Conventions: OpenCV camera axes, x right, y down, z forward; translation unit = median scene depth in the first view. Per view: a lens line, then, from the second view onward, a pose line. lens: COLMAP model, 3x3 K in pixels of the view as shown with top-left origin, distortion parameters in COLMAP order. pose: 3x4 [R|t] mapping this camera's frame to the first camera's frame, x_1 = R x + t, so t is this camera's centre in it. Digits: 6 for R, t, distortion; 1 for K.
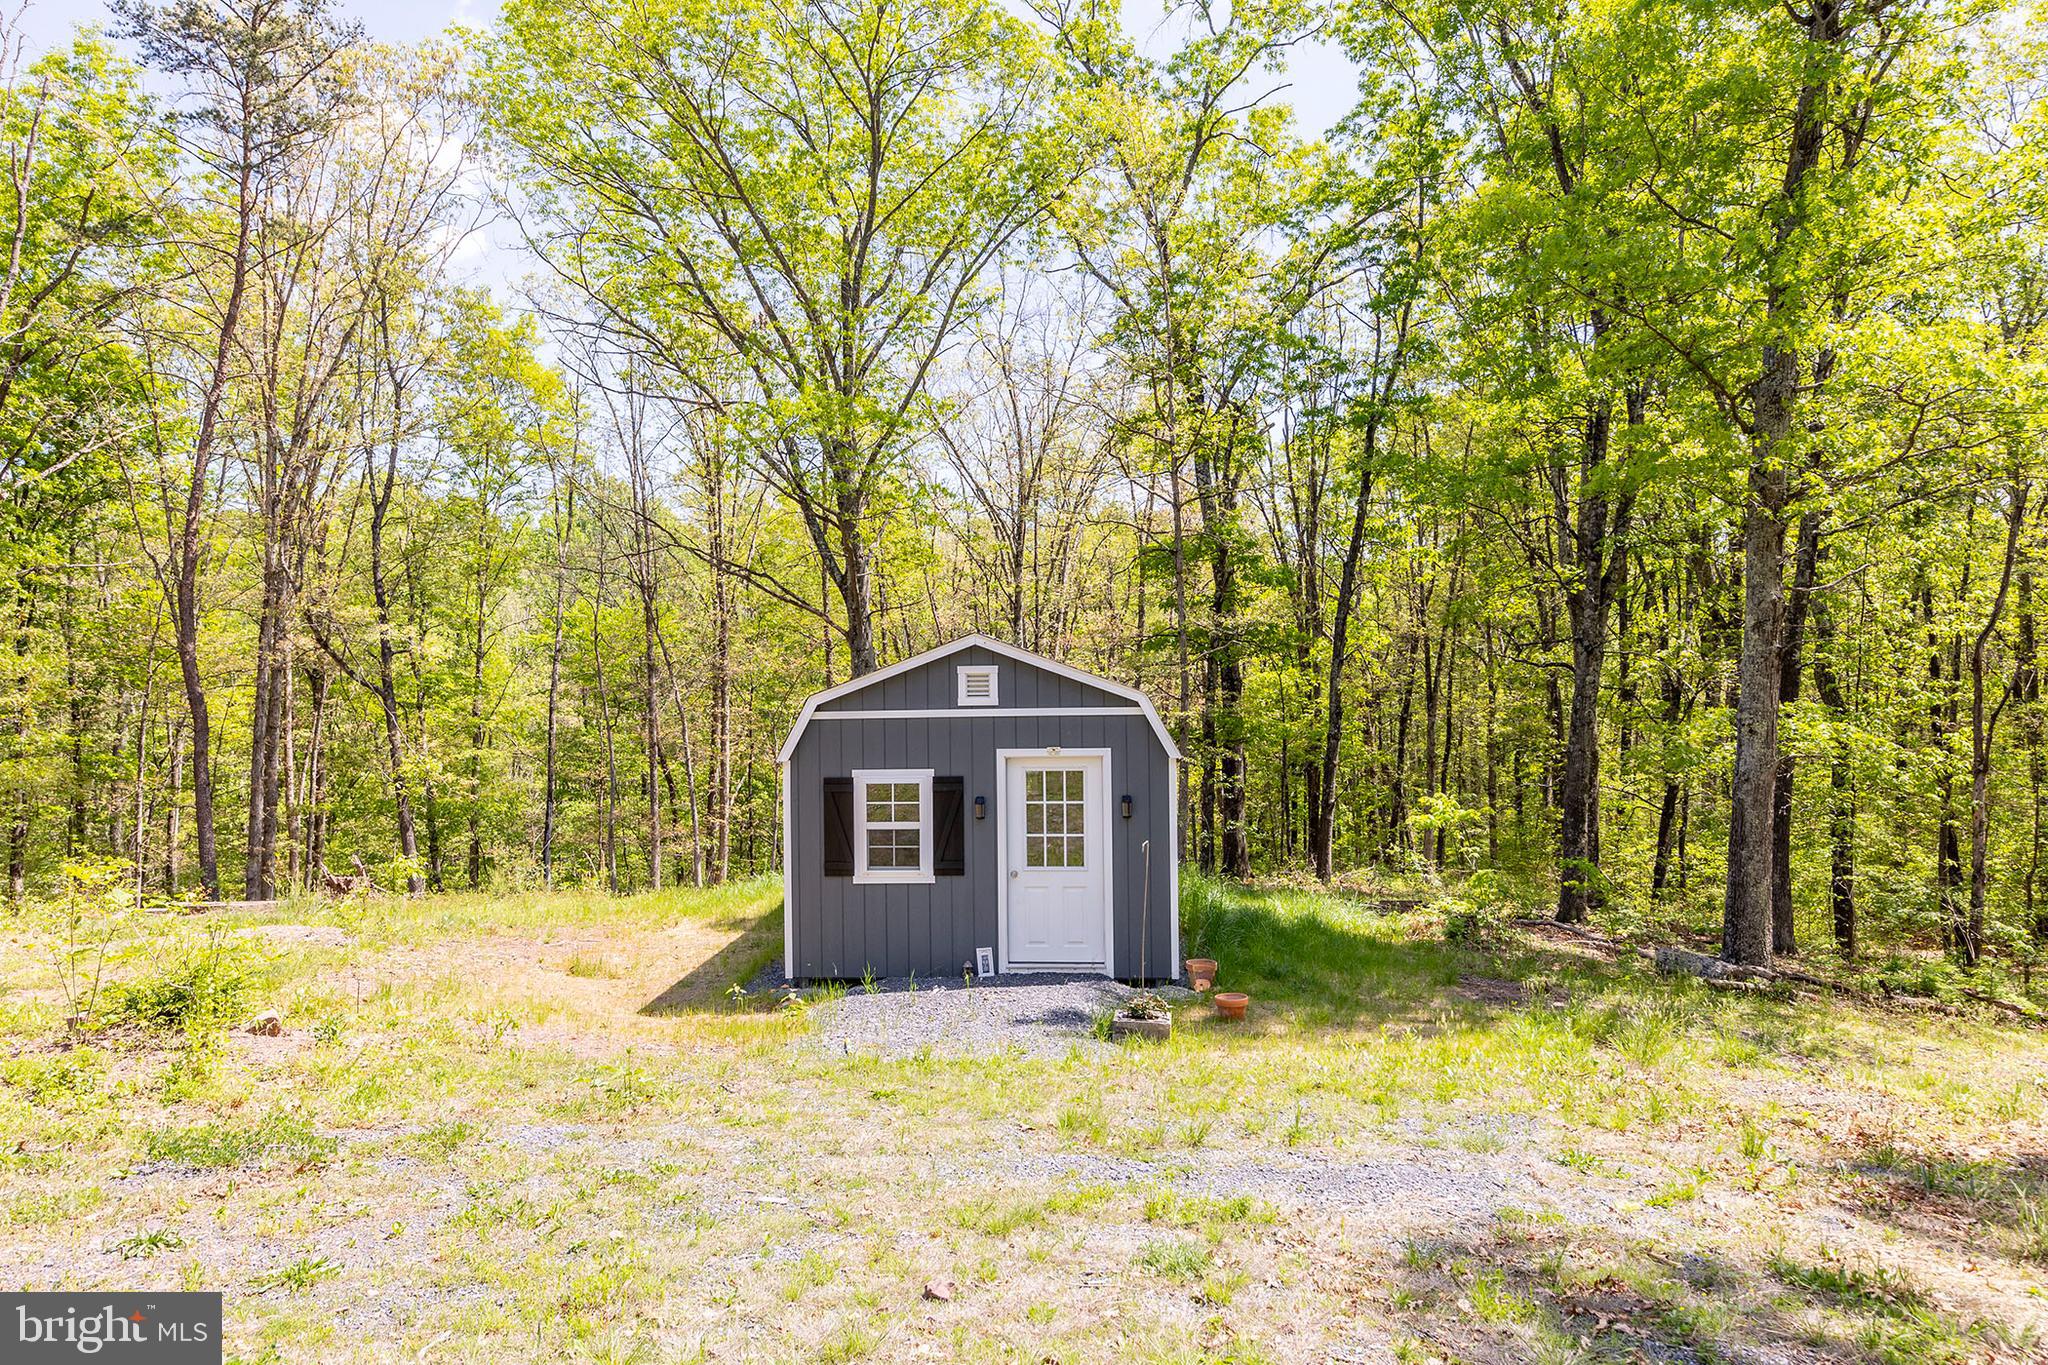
lens RADIAL K [[1435.6, 0, 1015.5], [0, 1435.6, 689.0], [0, 0, 1]] dist [0.022106, 0.001507]
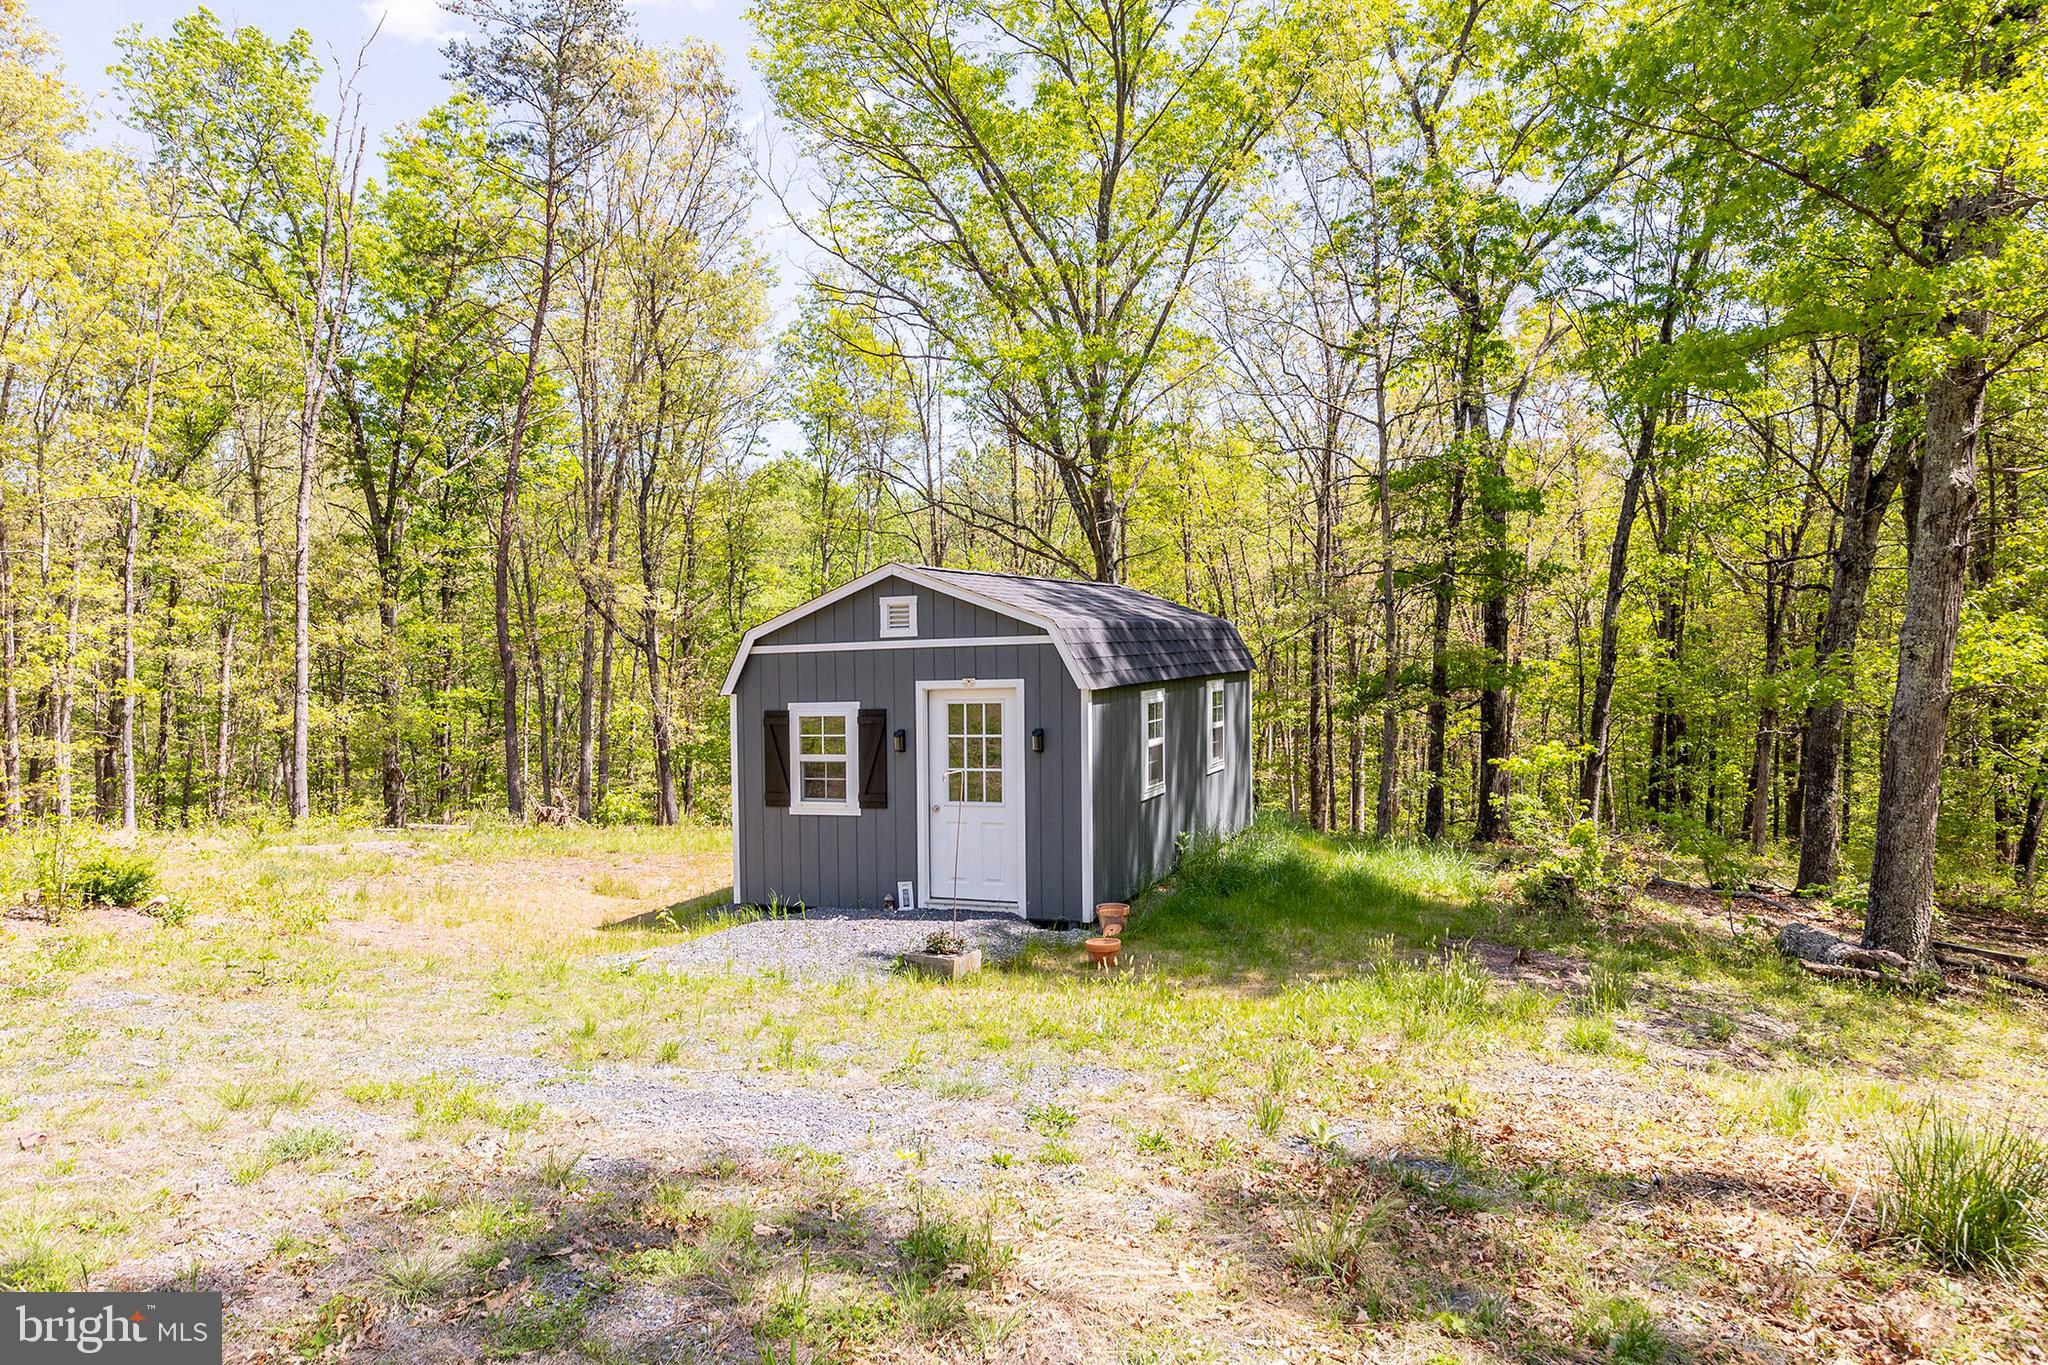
lens RADIAL K [[1435.6, 0, 973.6], [0, 1435.6, 734.2], [0, 0, 1]] dist [0.022106, 0.001507]
pose [[0.933969, 0.005390, -0.357314, 0.372841], [0.015214, 0.998380, 0.054829, 0.024803], [0.357030, -0.056645, 0.932374, 0.098973]]
